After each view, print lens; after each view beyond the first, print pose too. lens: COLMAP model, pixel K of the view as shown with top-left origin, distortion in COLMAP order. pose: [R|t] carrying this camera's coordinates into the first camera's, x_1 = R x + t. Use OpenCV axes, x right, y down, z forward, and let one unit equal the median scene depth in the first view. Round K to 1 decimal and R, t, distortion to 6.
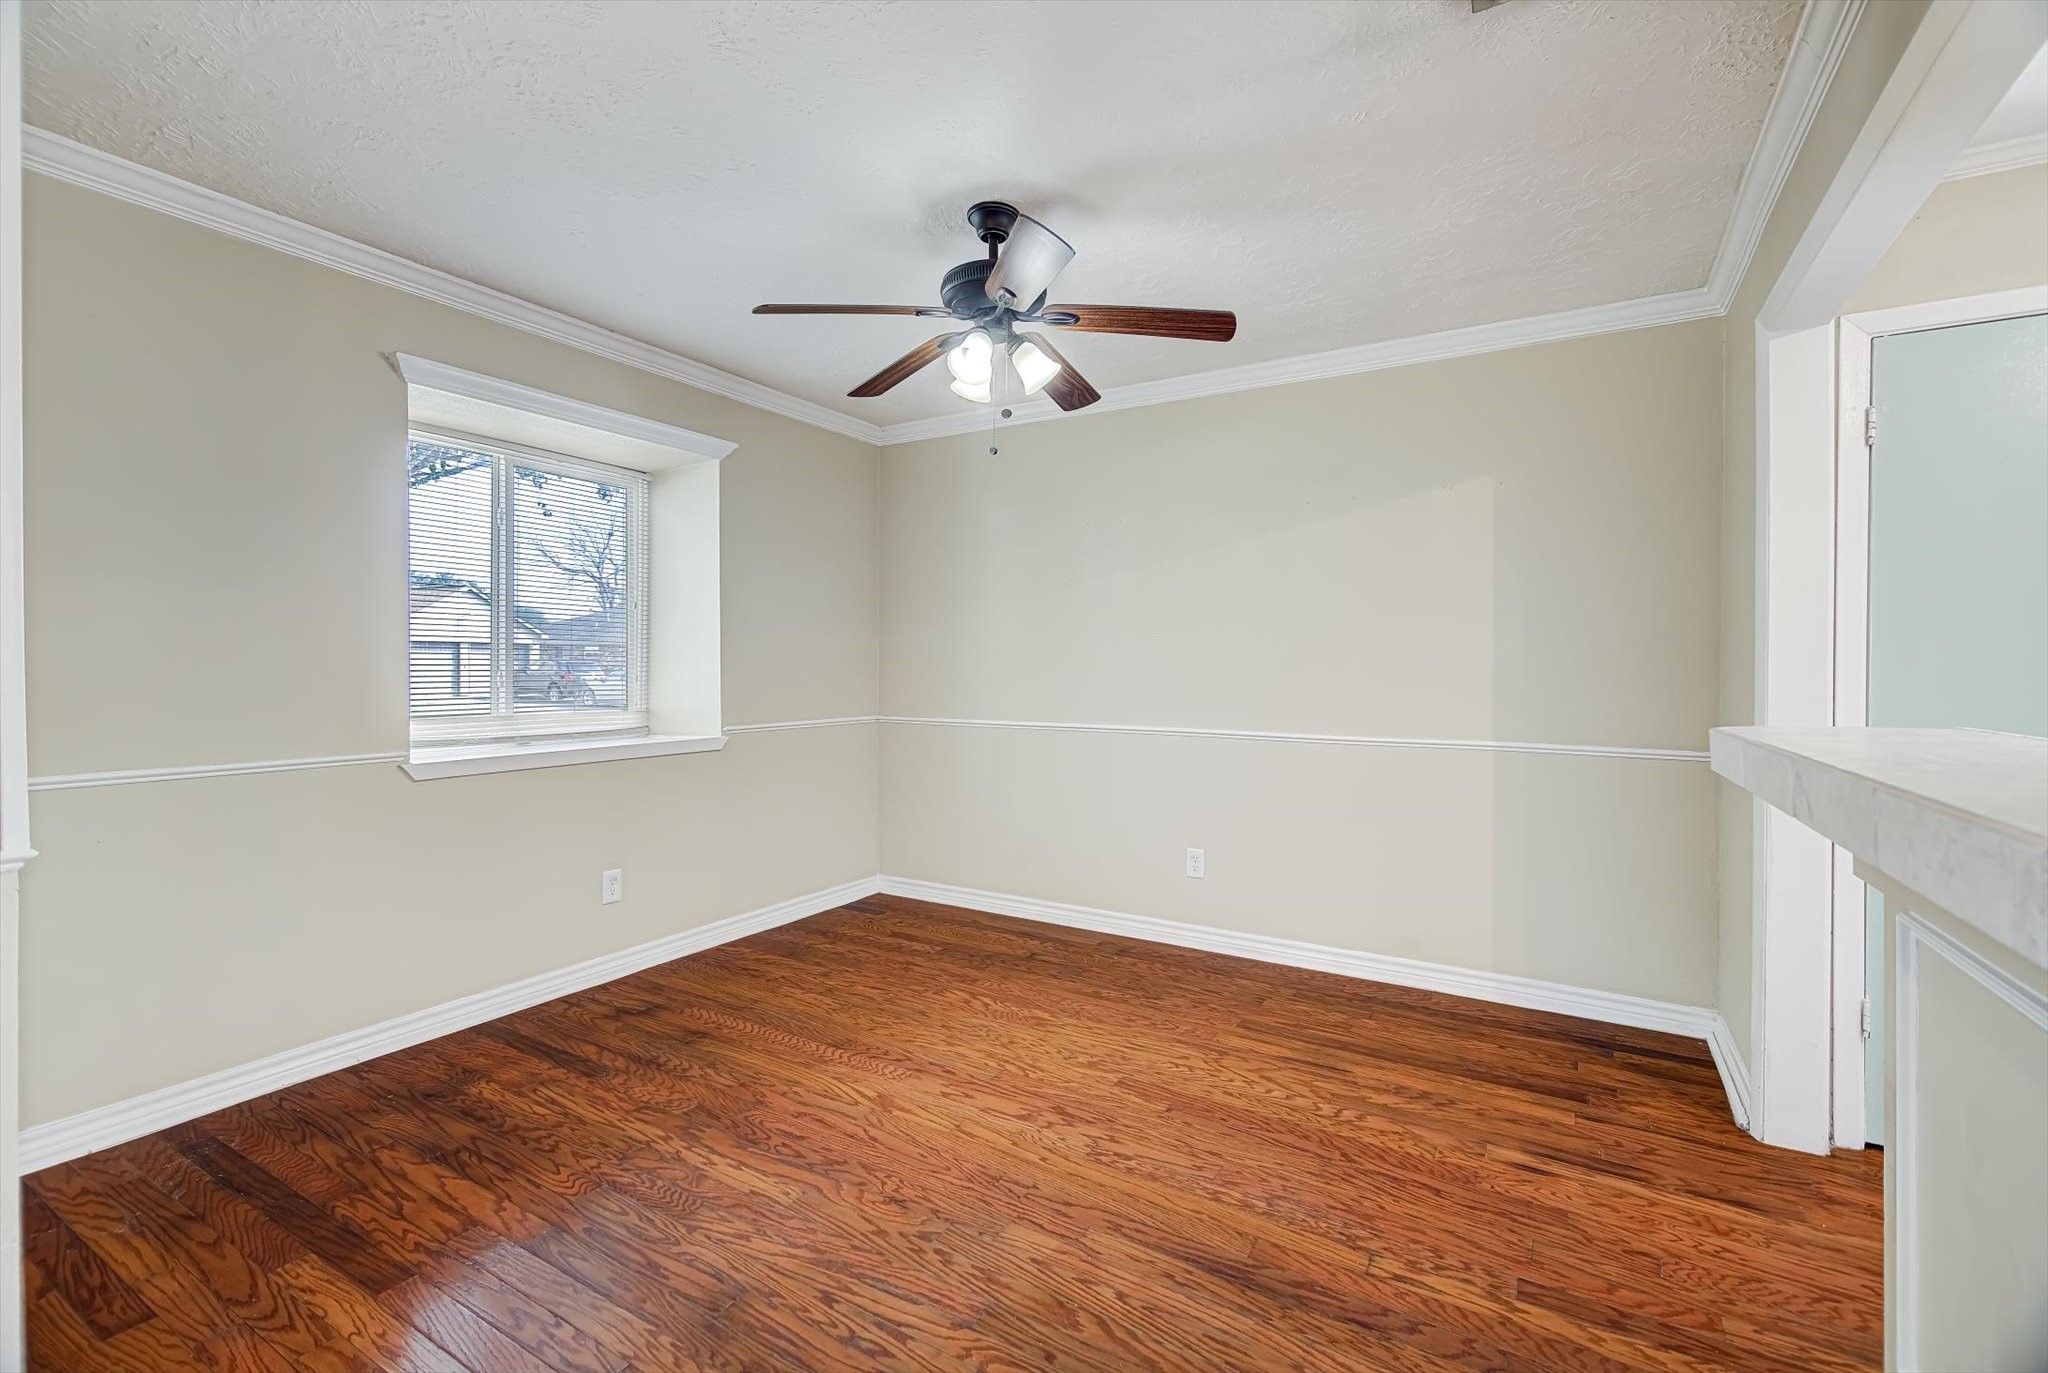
lens RADIAL K [[899.5, 0, 1018.9], [0, 899.5, 662.2], [0, 0, 1]] dist [0.001735, -0.000094]
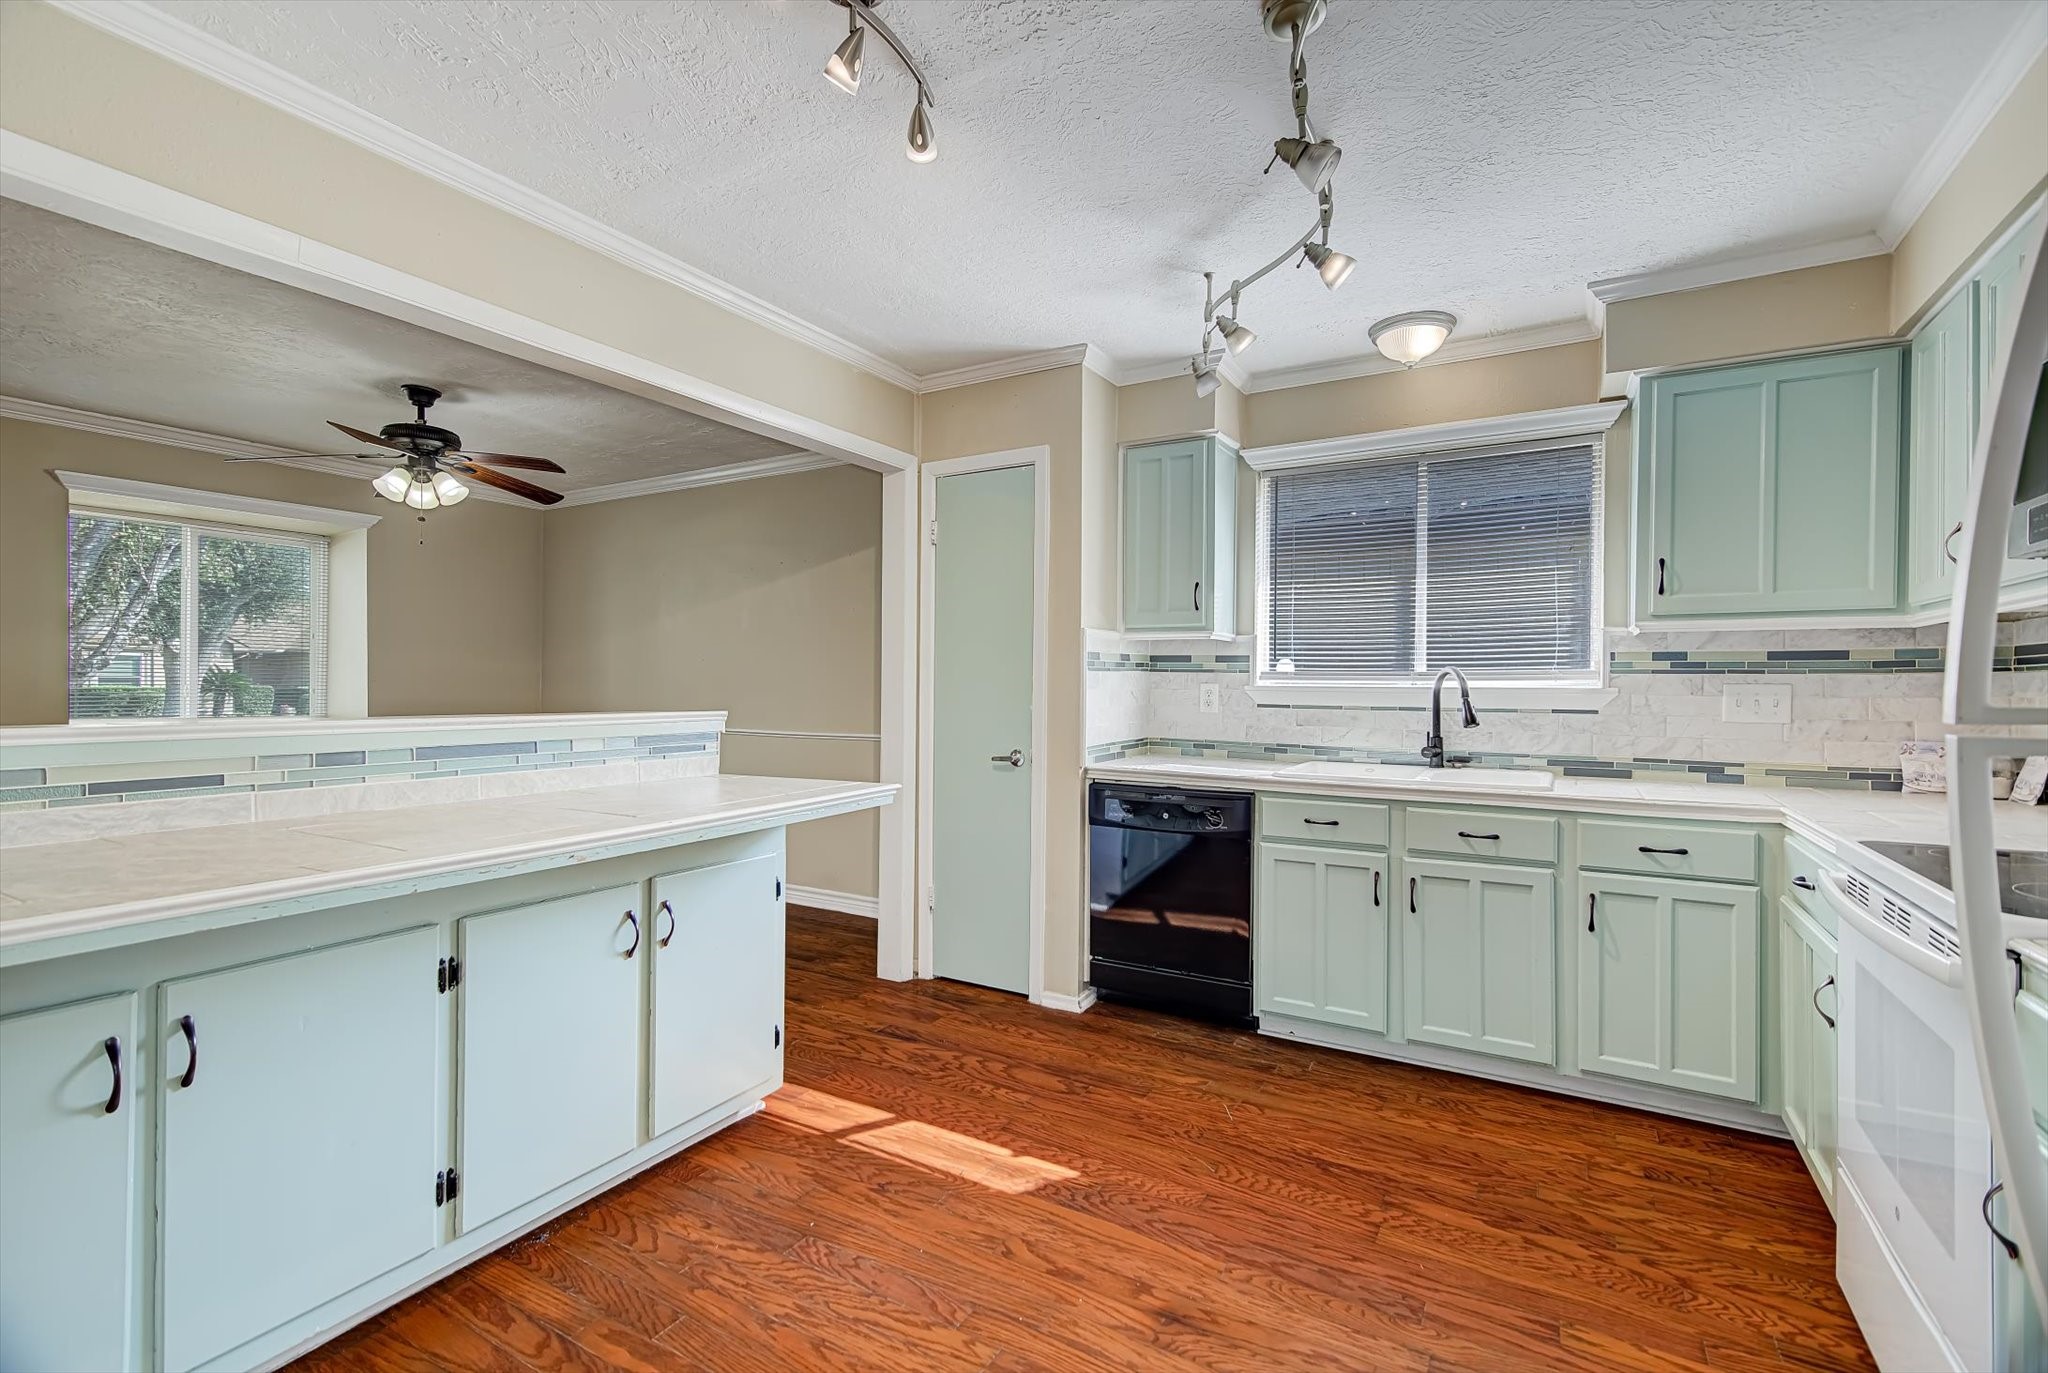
lens RADIAL K [[909.8, 0, 1025.2], [0, 909.8, 672.7], [0, 0, 1]] dist [0.004159, -0.000752]
pose [[0.999923, 0.000185, 0.012435, 1.024682], [-0.000060, 0.999950, -0.010017, 0.007280], [-0.012437, 0.010016, 0.999873, -0.602284]]
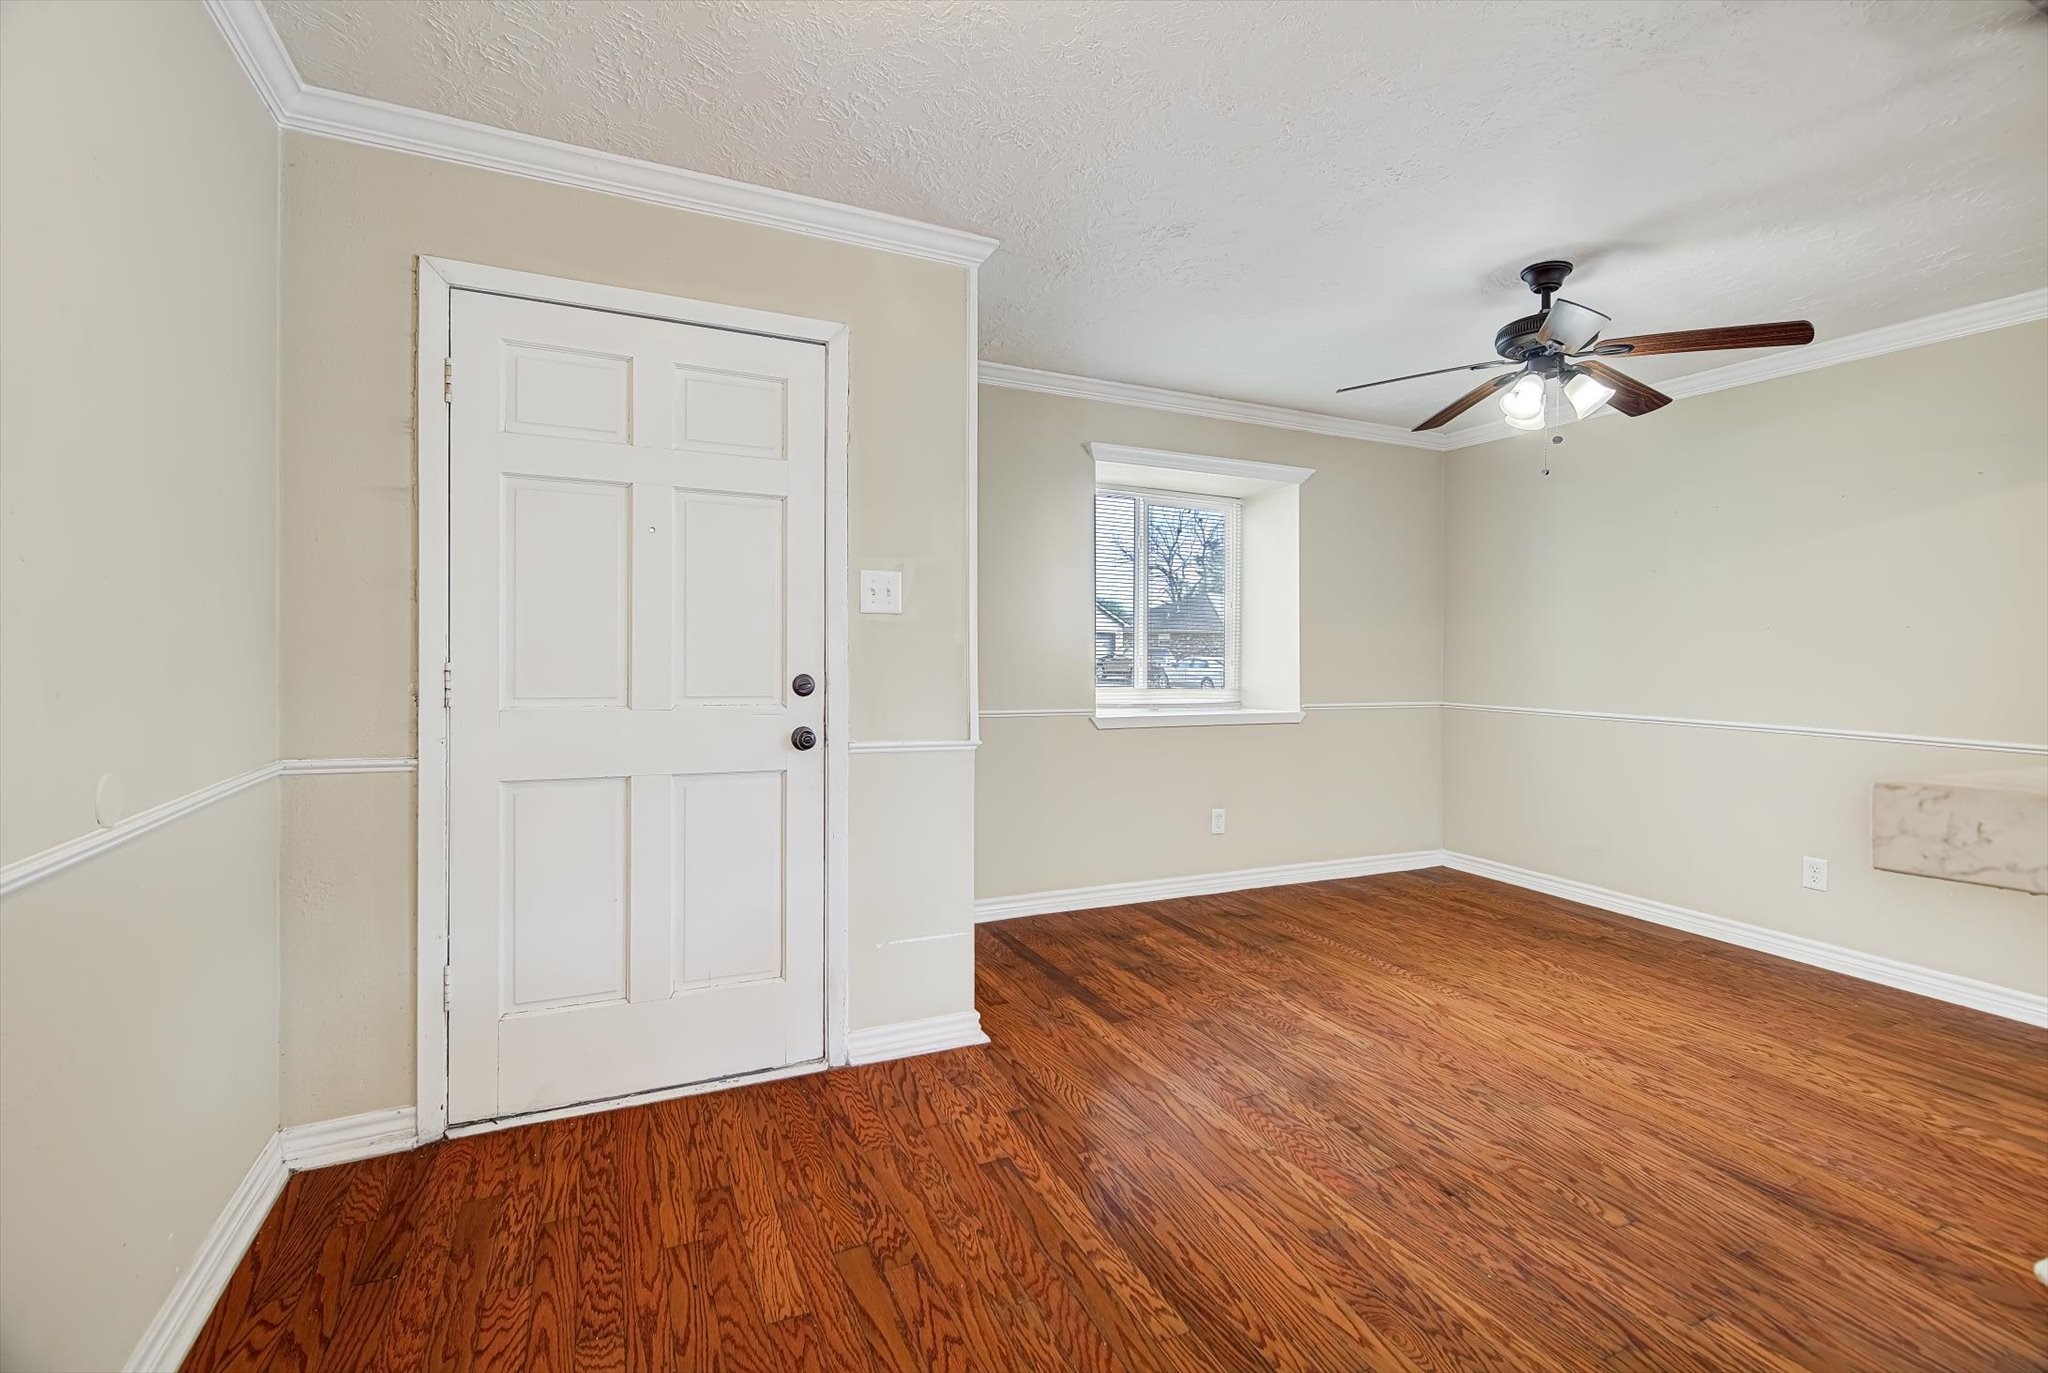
lens RADIAL K [[910.2, 0, 1020.2], [0, 910.2, 639.3], [0, 0, 1]] dist [-0.000314, -0.000733]
pose [[0.827843, 0.001392, -0.560959, 0.072431], [-0.008097, 0.999922, -0.009468, -0.000496], [0.560902, 0.012380, 0.827790, -0.369882]]
